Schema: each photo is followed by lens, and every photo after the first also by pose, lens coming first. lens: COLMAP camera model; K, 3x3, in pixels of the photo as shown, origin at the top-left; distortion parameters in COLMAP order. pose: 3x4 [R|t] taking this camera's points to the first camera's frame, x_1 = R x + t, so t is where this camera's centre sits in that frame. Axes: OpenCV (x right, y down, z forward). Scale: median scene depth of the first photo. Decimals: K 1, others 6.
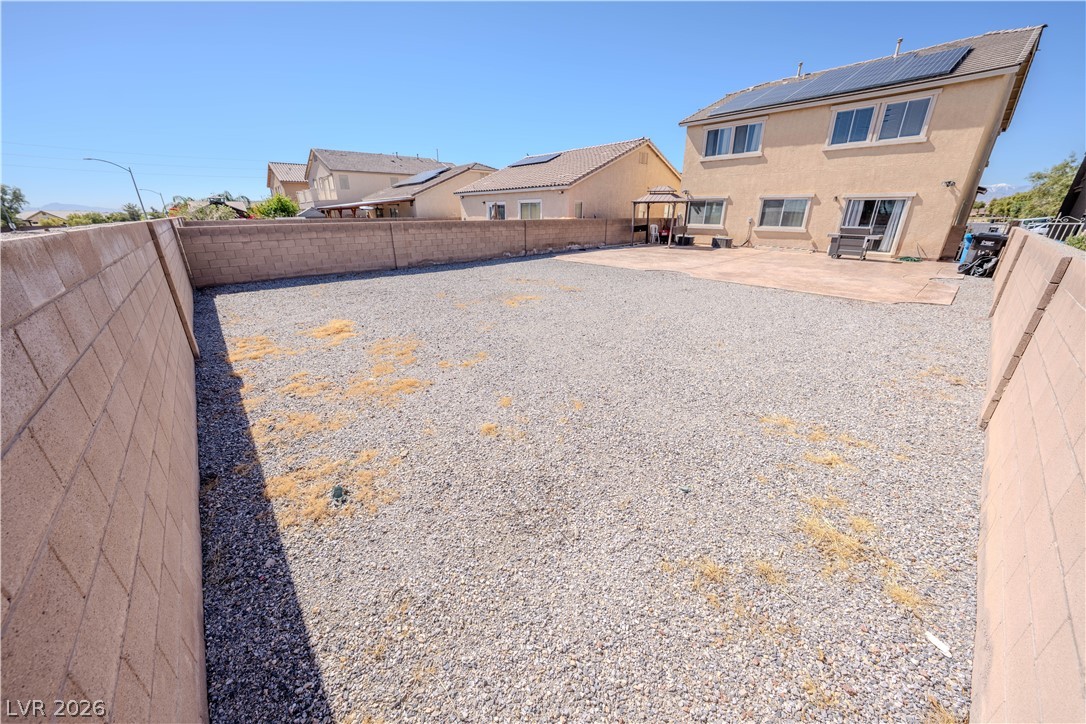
lens RADIAL K [[376.0, 0, 545.2], [0, 376.0, 361.4], [0, 0, 1]] dist [-0.019112, 0.002547]
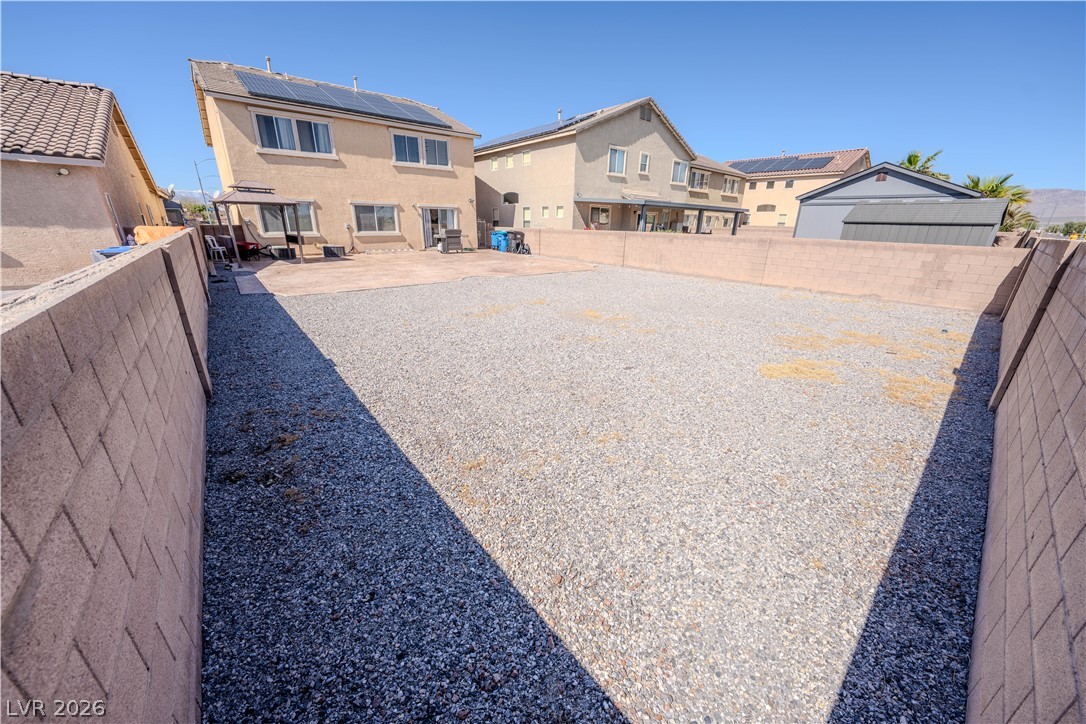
lens RADIAL K [[376.0, 0, 543.6], [0, 376.0, 361.1], [0, 0, 1]] dist [-0.019112, 0.002547]
pose [[0.042293, -0.348003, 0.936539, -0.541466], [0.353409, 0.881986, 0.311772, -0.226683], [-0.934512, 0.317796, 0.160289, 0.569183]]
